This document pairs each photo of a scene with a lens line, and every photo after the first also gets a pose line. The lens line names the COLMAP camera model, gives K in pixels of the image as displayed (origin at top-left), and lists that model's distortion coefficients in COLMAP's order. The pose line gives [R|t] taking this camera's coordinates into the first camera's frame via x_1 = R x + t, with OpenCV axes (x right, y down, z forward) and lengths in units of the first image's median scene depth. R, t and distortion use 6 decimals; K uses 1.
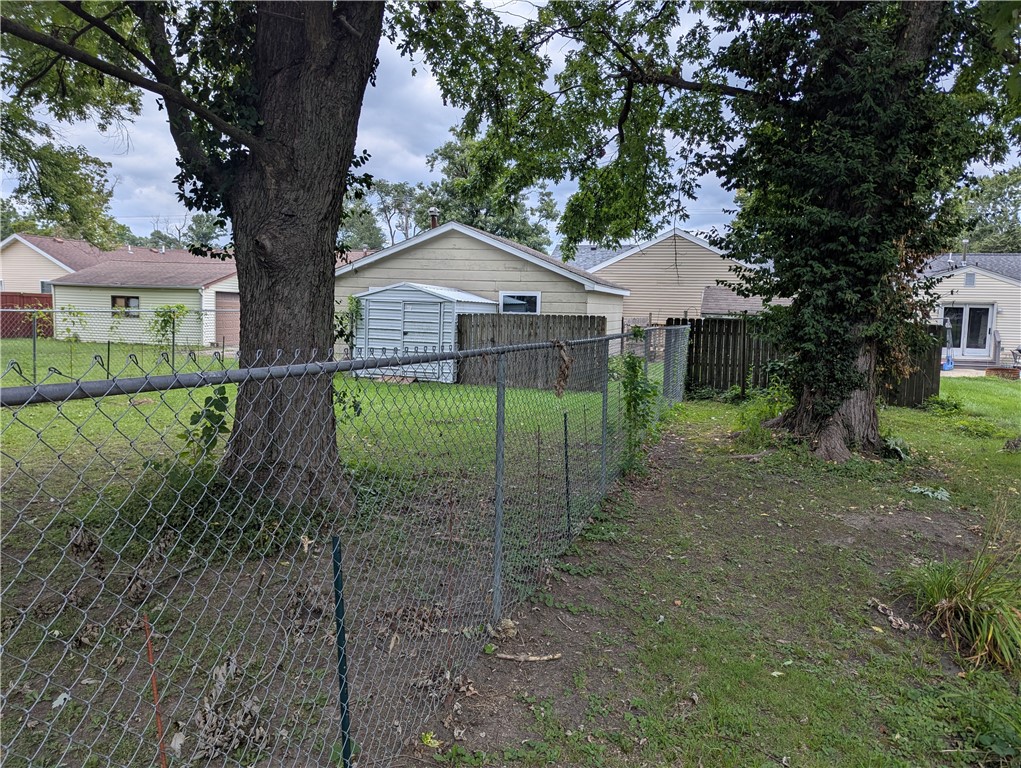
lens RADIAL K [[725.4, 0, 511.2], [0, 725.4, 380.9], [0, 0, 1]] dist [0.022337, 0.001226]
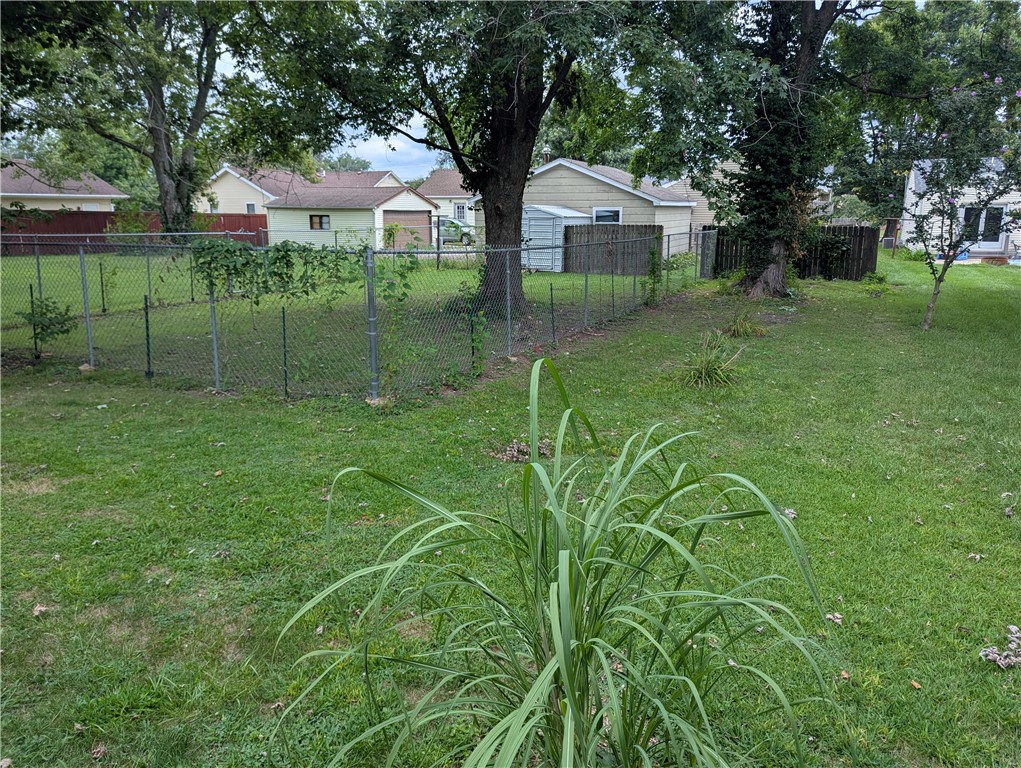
lens RADIAL K [[725.4, 0, 519.0], [0, 725.4, 385.5], [0, 0, 1]] dist [0.022337, 0.001226]
pose [[0.992247, 0.005835, -0.124142, 0.022233], [0.011031, 0.990820, 0.134740, 0.034332], [0.123789, -0.135065, 0.983074, -0.561079]]
